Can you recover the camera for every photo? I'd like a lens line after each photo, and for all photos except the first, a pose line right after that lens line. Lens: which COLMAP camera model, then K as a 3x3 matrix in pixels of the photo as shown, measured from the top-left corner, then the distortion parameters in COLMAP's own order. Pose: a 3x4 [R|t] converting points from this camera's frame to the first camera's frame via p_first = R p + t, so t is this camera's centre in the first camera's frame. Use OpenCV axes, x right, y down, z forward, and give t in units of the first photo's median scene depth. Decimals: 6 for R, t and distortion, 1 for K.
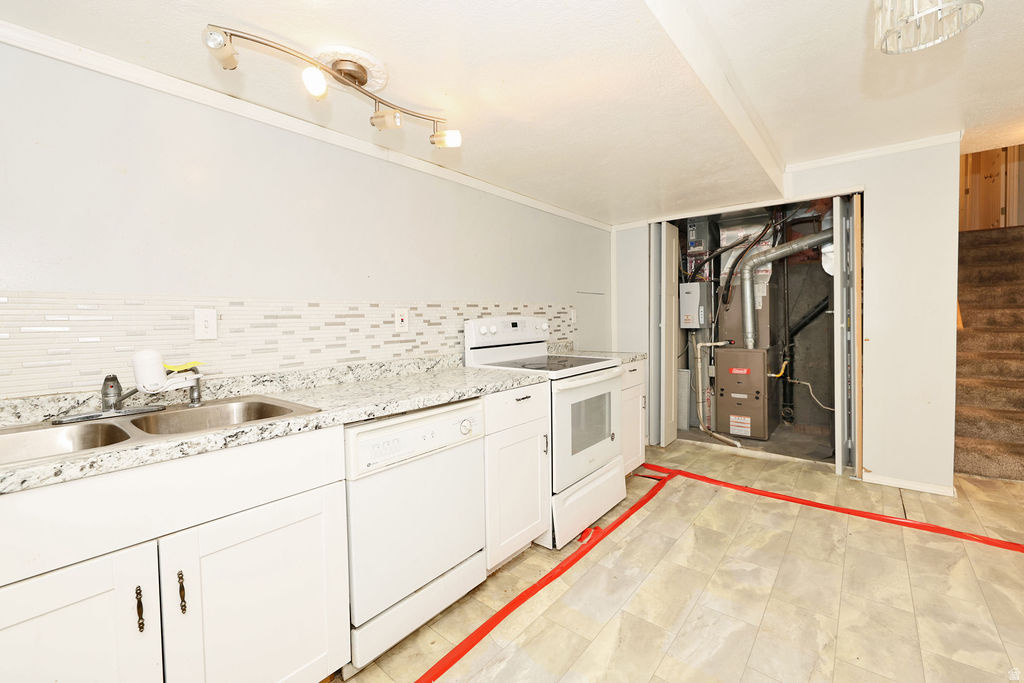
lens RADIAL K [[441.6, 0, 512.0], [0, 441.6, 341.5], [0, 0, 1]] dist [-0.002606, -0.000280]
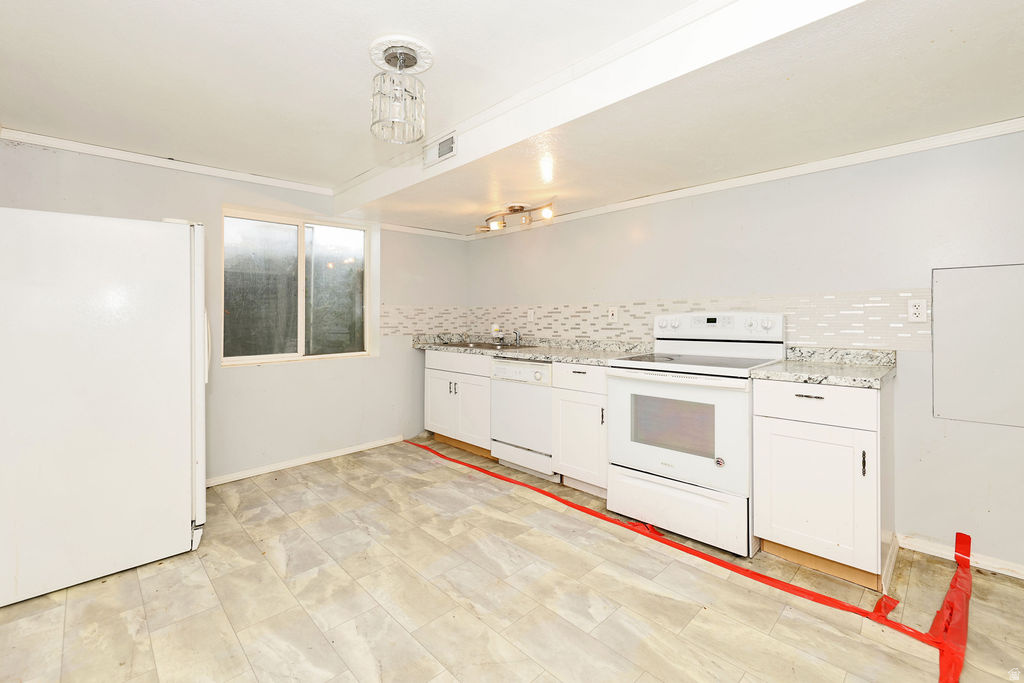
lens RADIAL K [[438.7, 0, 511.9], [0, 438.7, 311.4], [0, 0, 1]] dist [0.000607, 0.000025]
pose [[-0.118442, 0.012098, -0.992887, 1.260222], [-0.037610, 0.999154, 0.016661, -0.070822], [0.992248, 0.039316, -0.117887, 0.831043]]
